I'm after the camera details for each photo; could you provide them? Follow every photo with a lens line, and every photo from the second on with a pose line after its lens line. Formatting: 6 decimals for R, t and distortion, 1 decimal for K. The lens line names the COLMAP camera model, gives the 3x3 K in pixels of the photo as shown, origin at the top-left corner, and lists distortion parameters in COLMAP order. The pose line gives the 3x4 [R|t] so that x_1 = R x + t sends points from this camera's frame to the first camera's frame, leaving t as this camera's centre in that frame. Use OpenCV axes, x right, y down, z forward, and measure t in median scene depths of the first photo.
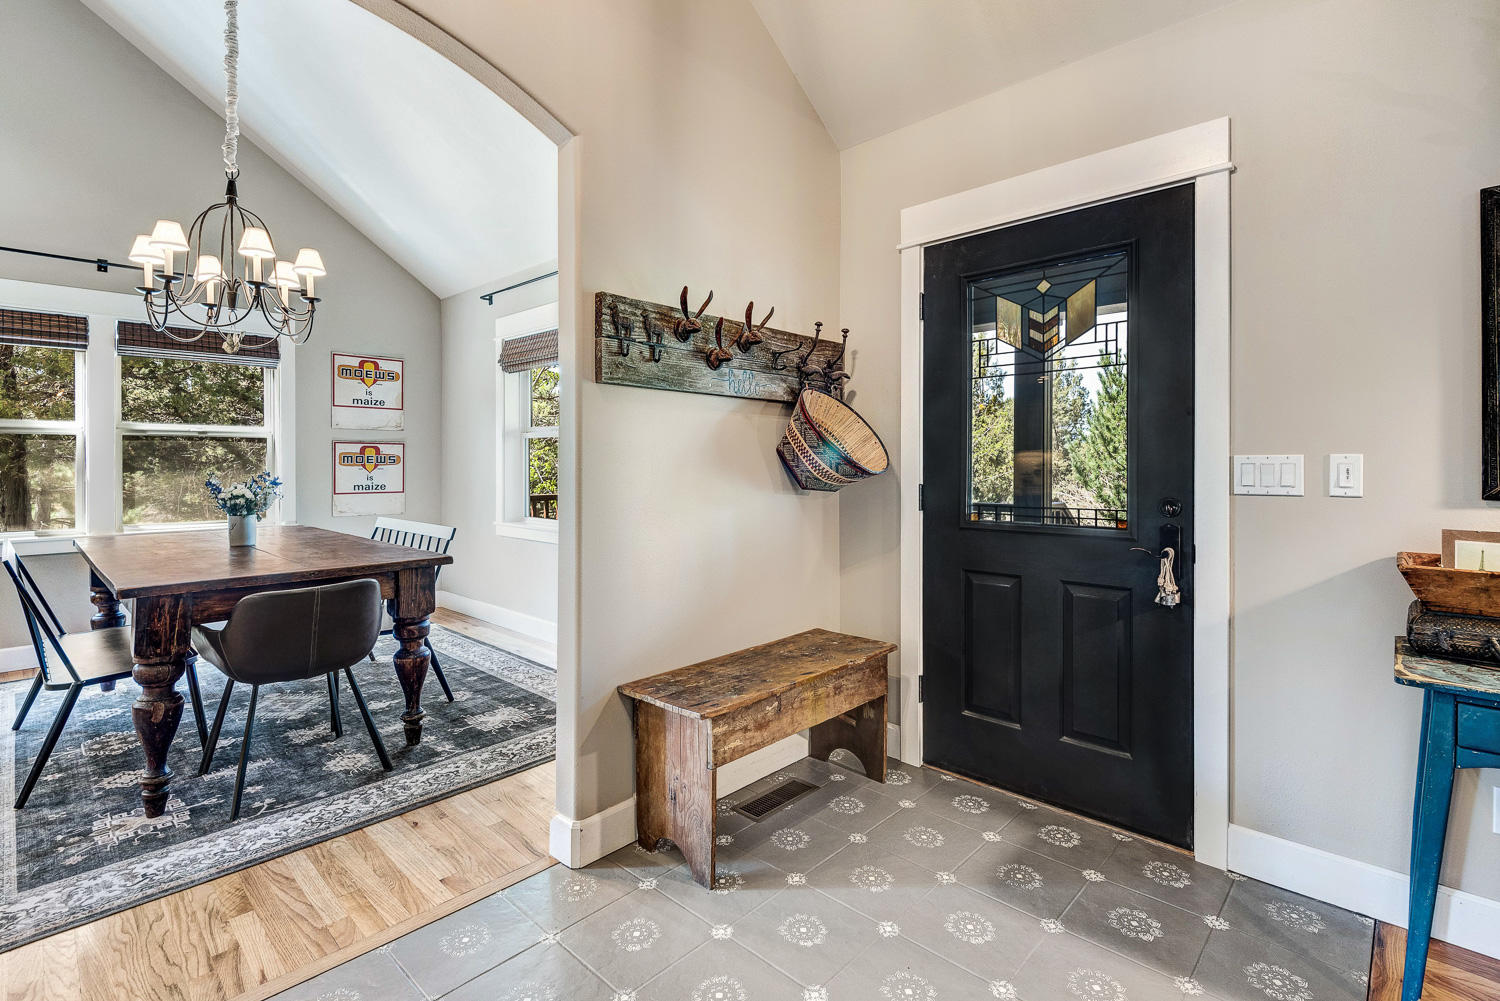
lens RADIAL K [[700.1, 0, 741.5], [0, 700.1, 474.1], [0, 0, 1]] dist [0.018837, -0.007900]
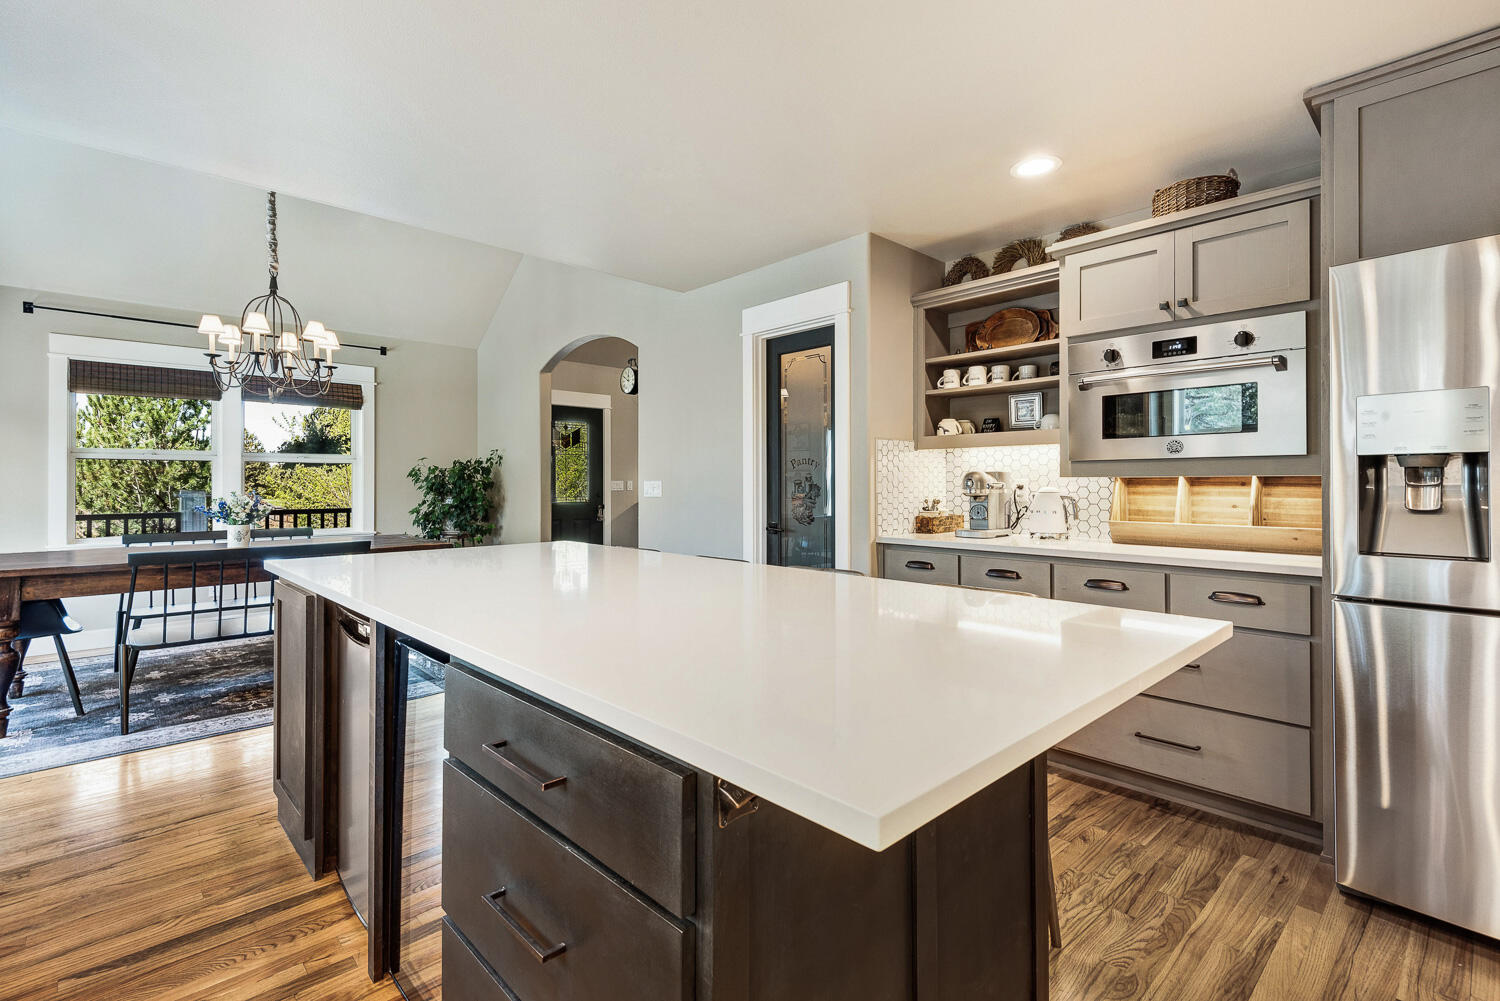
lens RADIAL K [[700.1, 0, 760.6], [0, 700.1, 484.8], [0, 0, 1]] dist [0.018837, -0.007900]
pose [[0.045795, 0.000569, 0.998951, -2.346369], [0.015631, 0.999877, -0.001287, 0.004187], [-0.998829, 0.015673, 0.045780, -0.004700]]
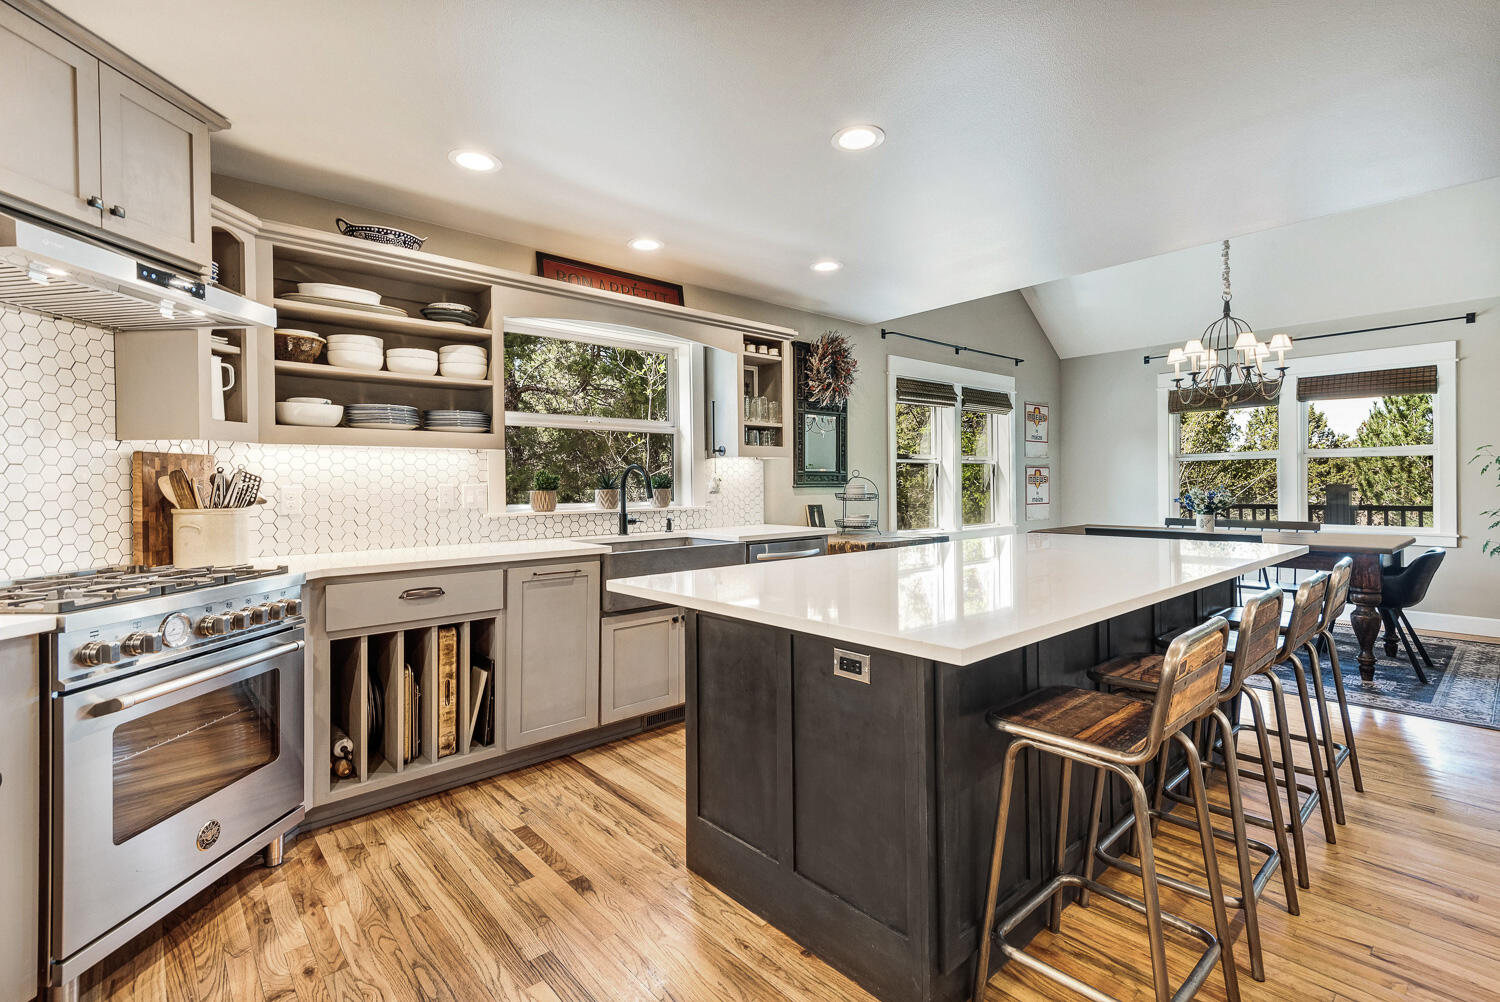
lens RADIAL K [[700.1, 0, 738.3], [0, 700.1, 491.3], [0, 0, 1]] dist [0.018837, -0.007900]
pose [[0.996337, -0.006988, -0.085232, -1.921149], [0.006695, 0.999971, -0.003725, 0.007226], [0.085255, 0.003141, 0.996354, -0.756143]]
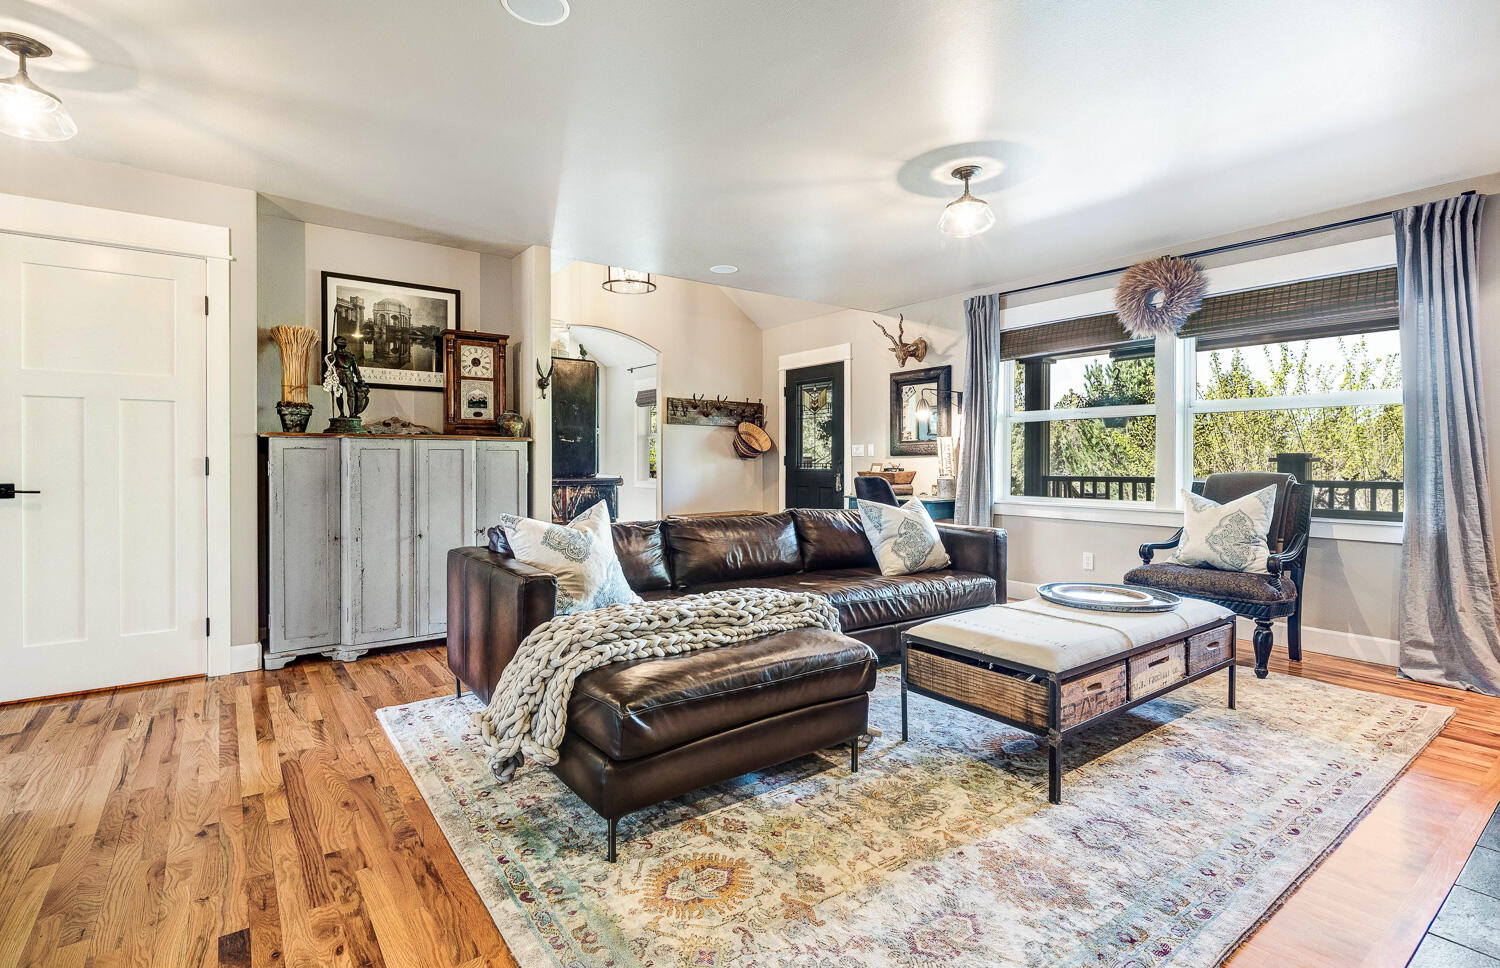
lens RADIAL K [[705.9, 0, 752.5], [0, 705.9, 461.5], [0, 0, 1]] dist [0.013915, -0.003132]
pose [[0.987714, 0.003252, -0.156237, 0.541583], [-0.005112, 0.999921, -0.011505, 0.065675], [0.156187, 0.012163, 0.987653, -1.694971]]
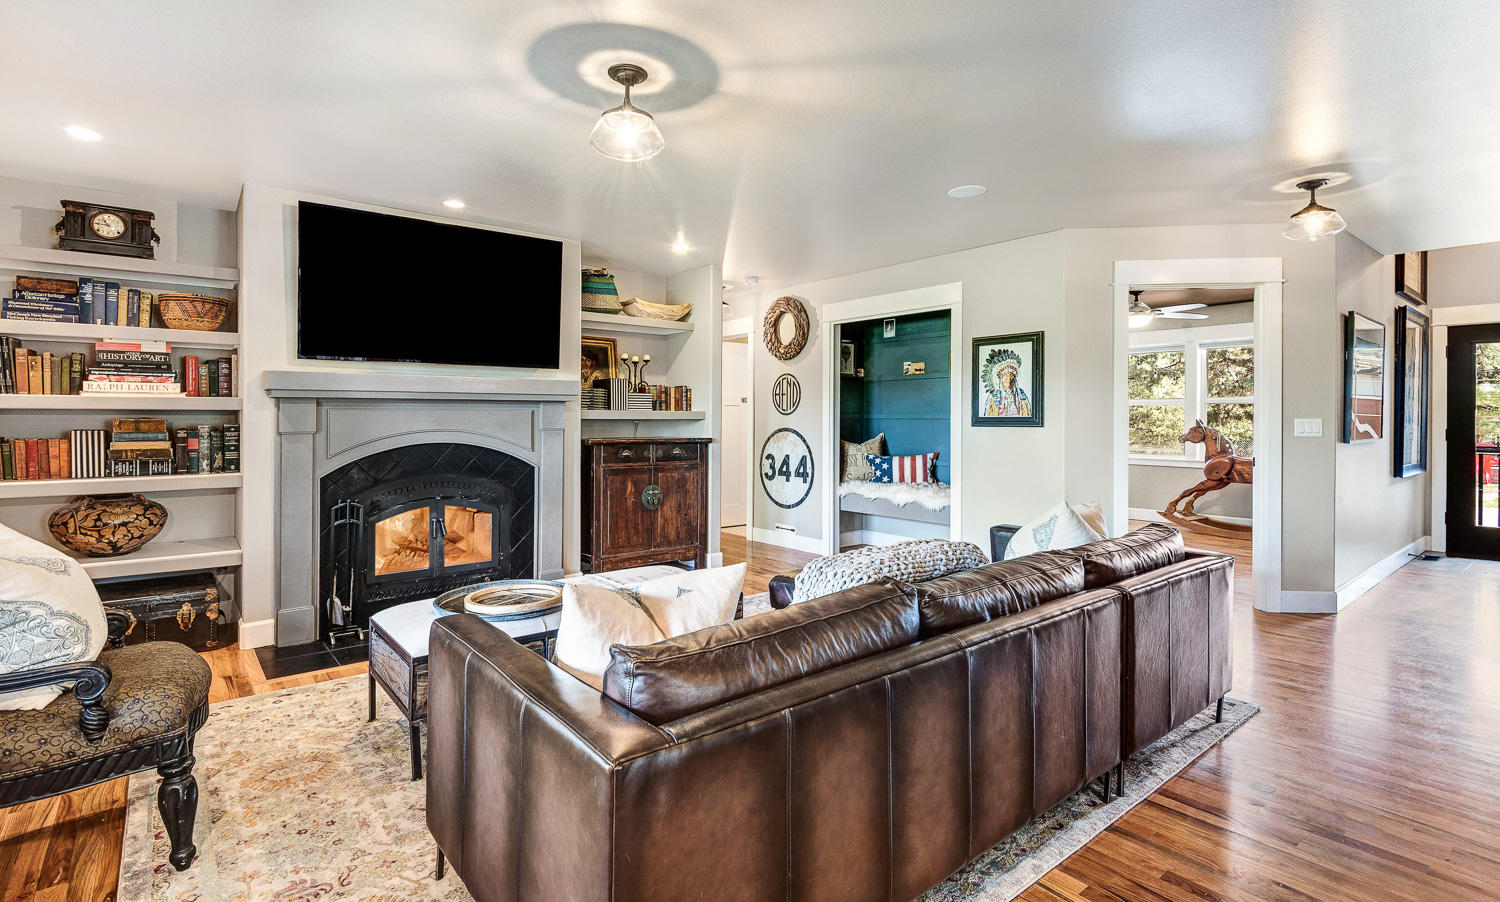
lens RADIAL K [[701.6, 0, 738.8], [0, 701.6, 412.8], [0, 0, 1]] dist [0.014372, -0.004831]
pose [[-0.993287, 0.003857, 0.115609, 0.464367], [0.004616, 0.999970, 0.006295, -0.014557], [-0.115581, 0.006786, -0.993275, 0.396573]]
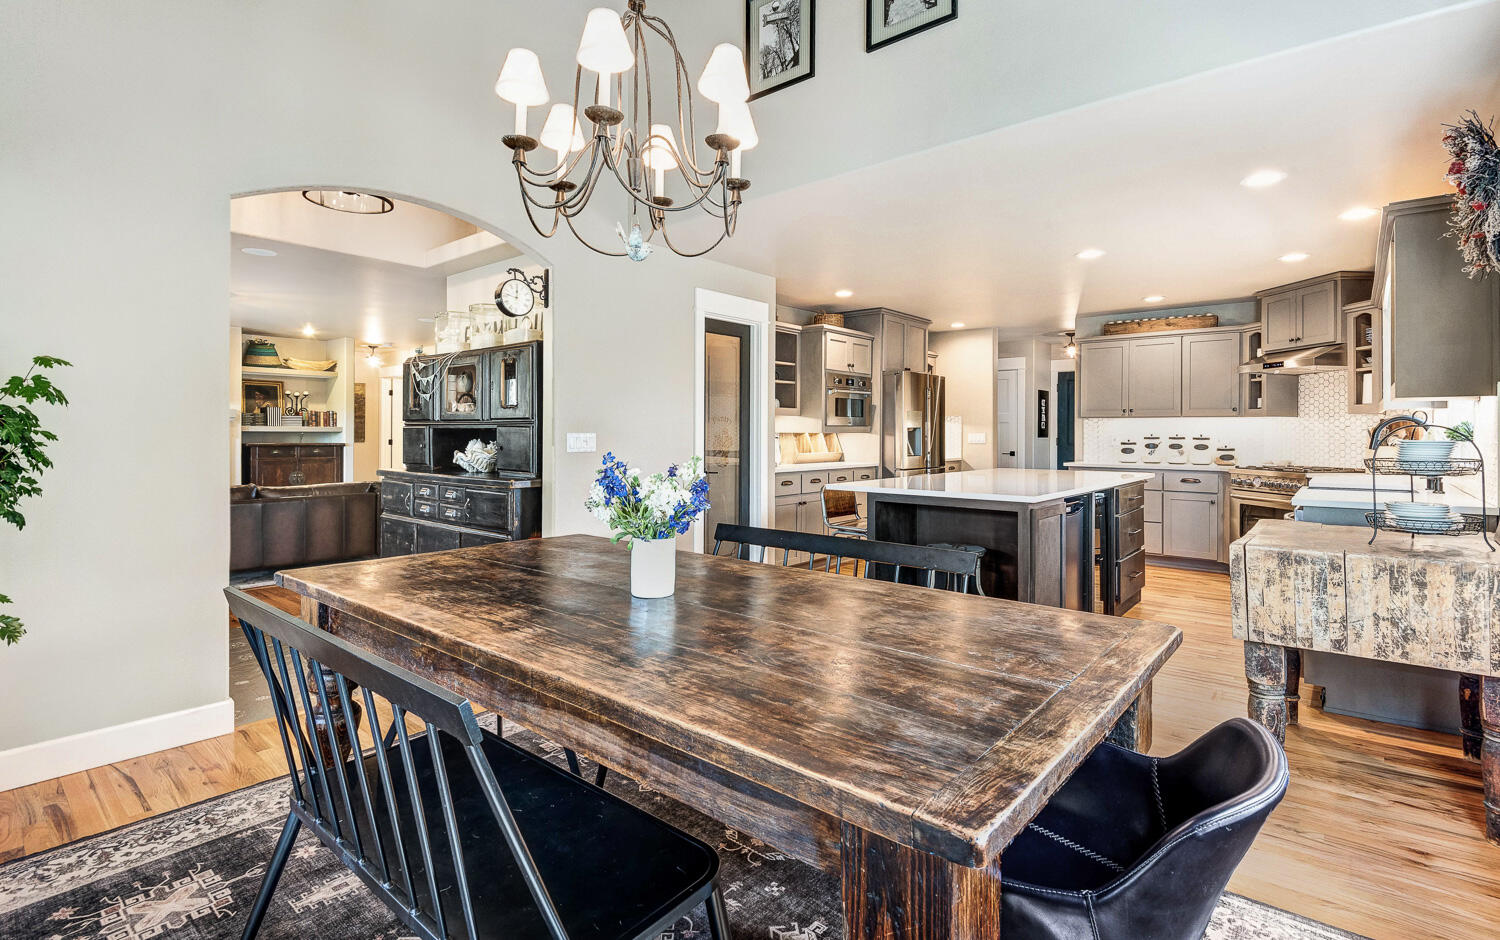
lens RADIAL K [[711.4, 0, 754.1], [0, 711.4, 436.2], [0, 0, 1]] dist [0.016585, -0.010756]
pose [[-0.997844, -0.002130, -0.065597, -0.901858], [-0.003421, 0.999803, 0.019563, -0.035196], [0.065543, 0.019745, -0.997654, 1.863159]]
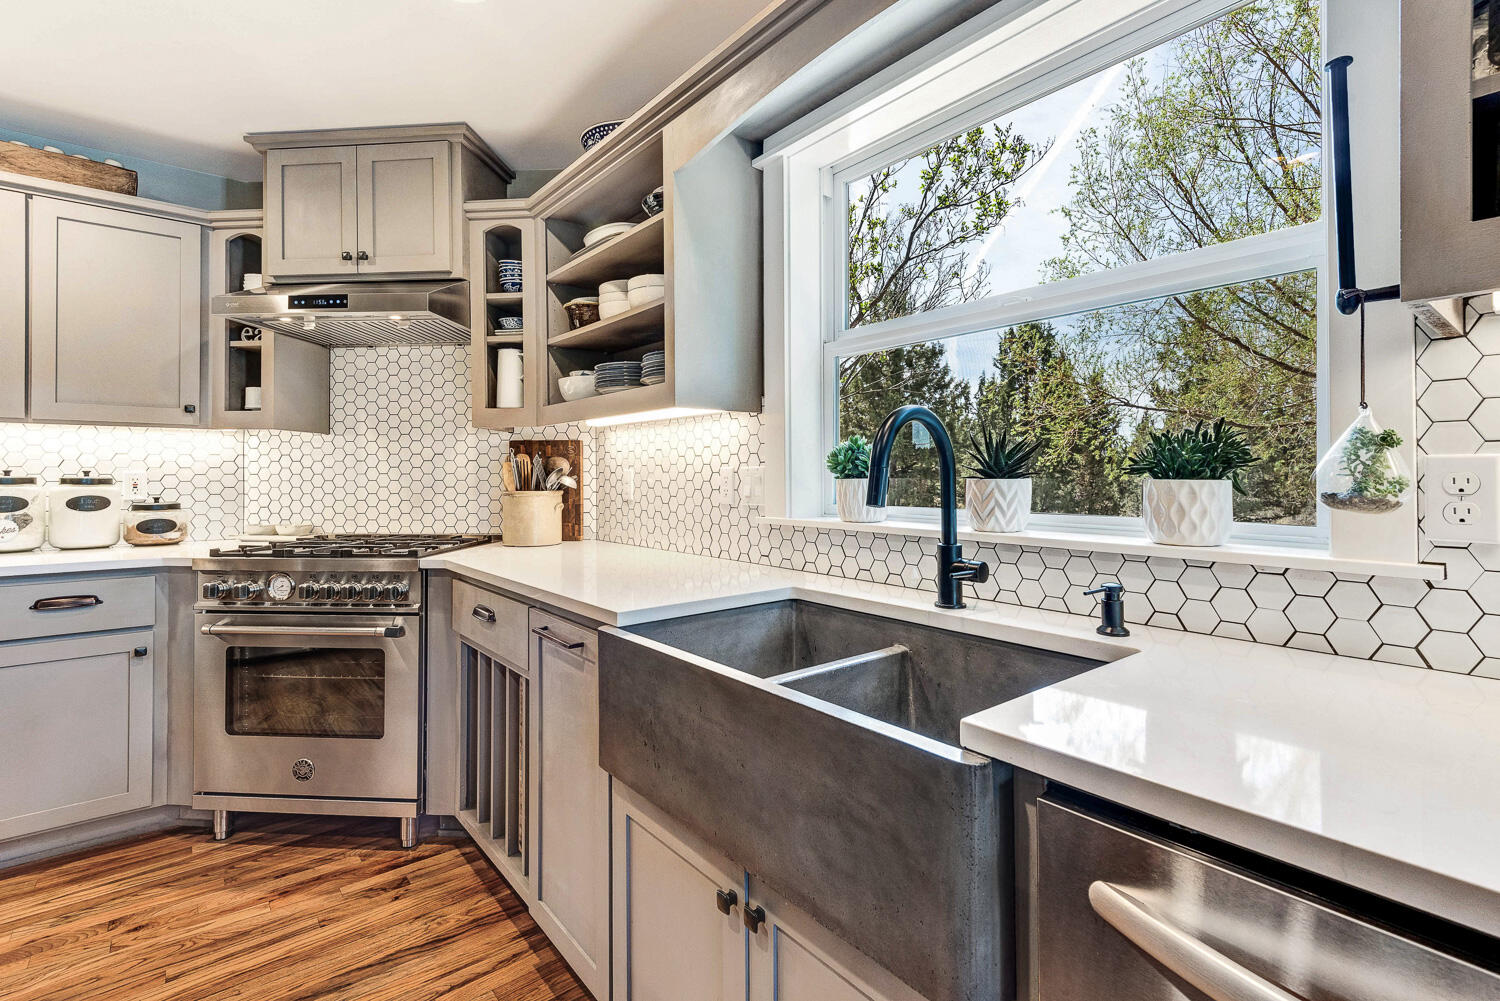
lens RADIAL K [[700.1, 0, 778.4], [0, 700.1, 470.2], [0, 0, 1]] dist [0.018837, -0.007900]
pose [[-0.104016, -0.007093, -0.994550, -1.752229], [-0.012177, 0.999909, -0.005858, -0.004867], [0.994501, 0.011501, -0.104093, 0.533214]]
